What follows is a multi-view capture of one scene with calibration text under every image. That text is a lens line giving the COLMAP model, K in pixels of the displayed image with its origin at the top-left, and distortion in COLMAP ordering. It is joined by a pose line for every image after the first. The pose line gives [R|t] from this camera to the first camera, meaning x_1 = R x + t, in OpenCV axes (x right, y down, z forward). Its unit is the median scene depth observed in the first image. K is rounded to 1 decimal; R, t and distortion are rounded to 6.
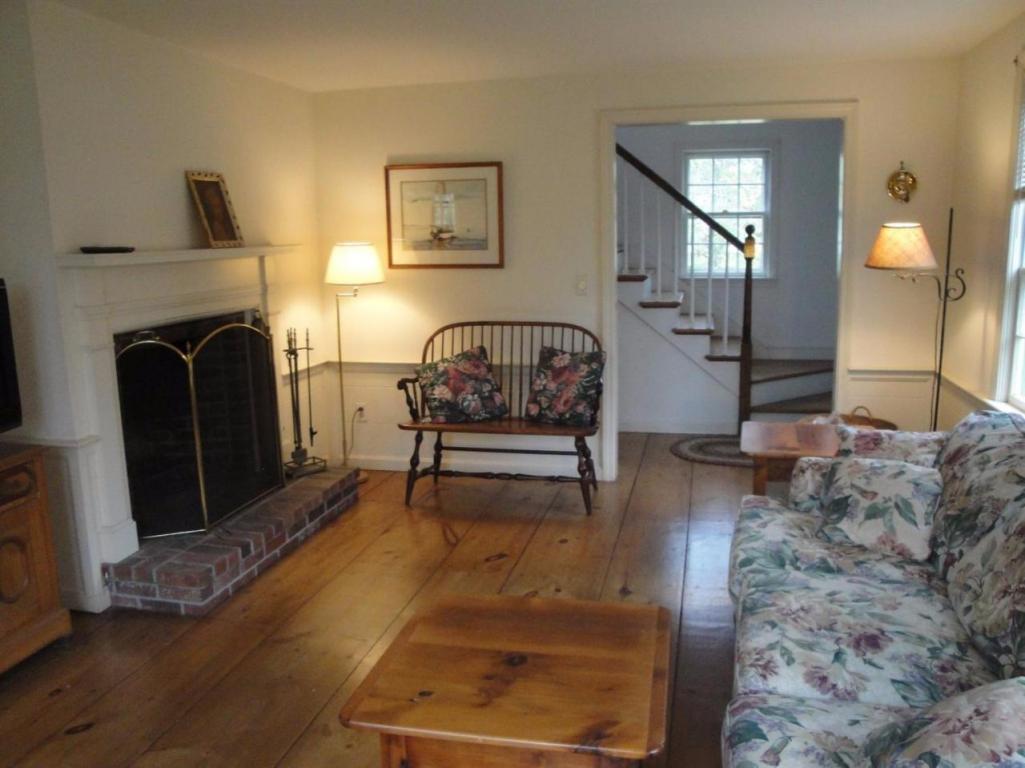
lens RADIAL K [[838.7, 0, 517.0], [0, 838.7, 386.0], [0, 0, 1]] dist [-0.142665, 0.106244]
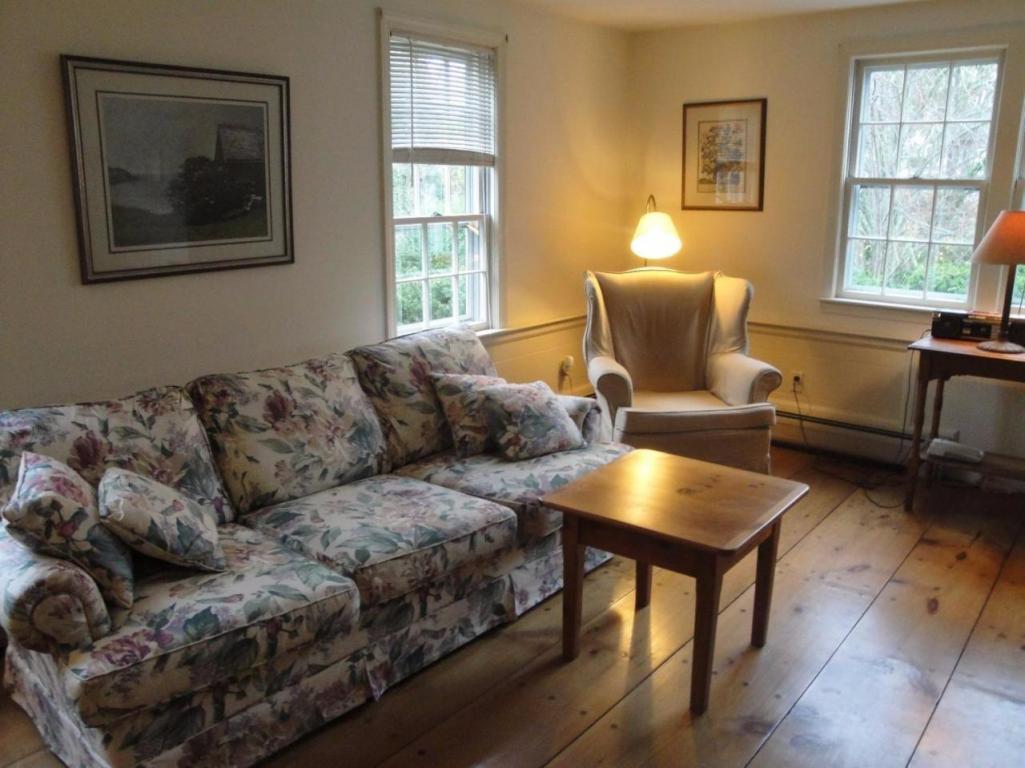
lens RADIAL K [[838.7, 0, 513.3], [0, 838.7, 384.4], [0, 0, 1]] dist [-0.142665, 0.106244]
pose [[-0.895766, -0.092892, 0.434711, -0.132571], [0.089933, 0.919829, 0.381872, -0.156252], [-0.435333, 0.381163, -0.815598, 0.863579]]
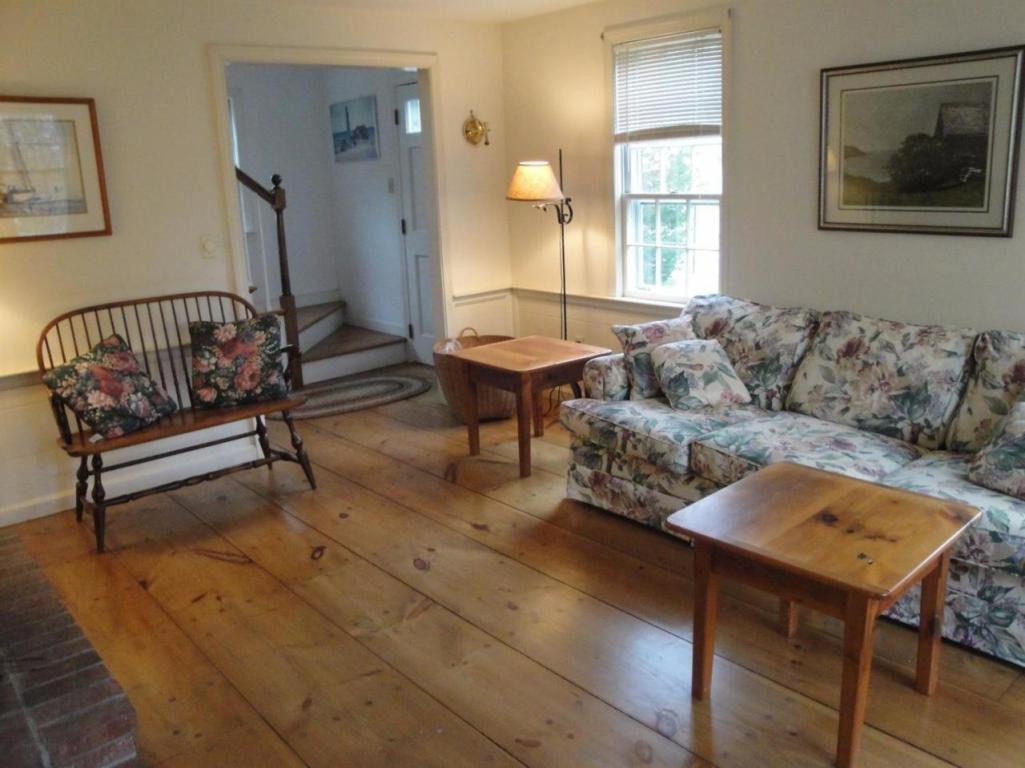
lens RADIAL K [[838.7, 0, 521.8], [0, 838.7, 387.8], [0, 0, 1]] dist [-0.142665, 0.106244]
pose [[0.584382, -0.212513, 0.783158, -0.454581], [0.174631, 0.975421, 0.134378, -0.036274], [-0.792466, 0.058236, 0.607130, 0.241759]]
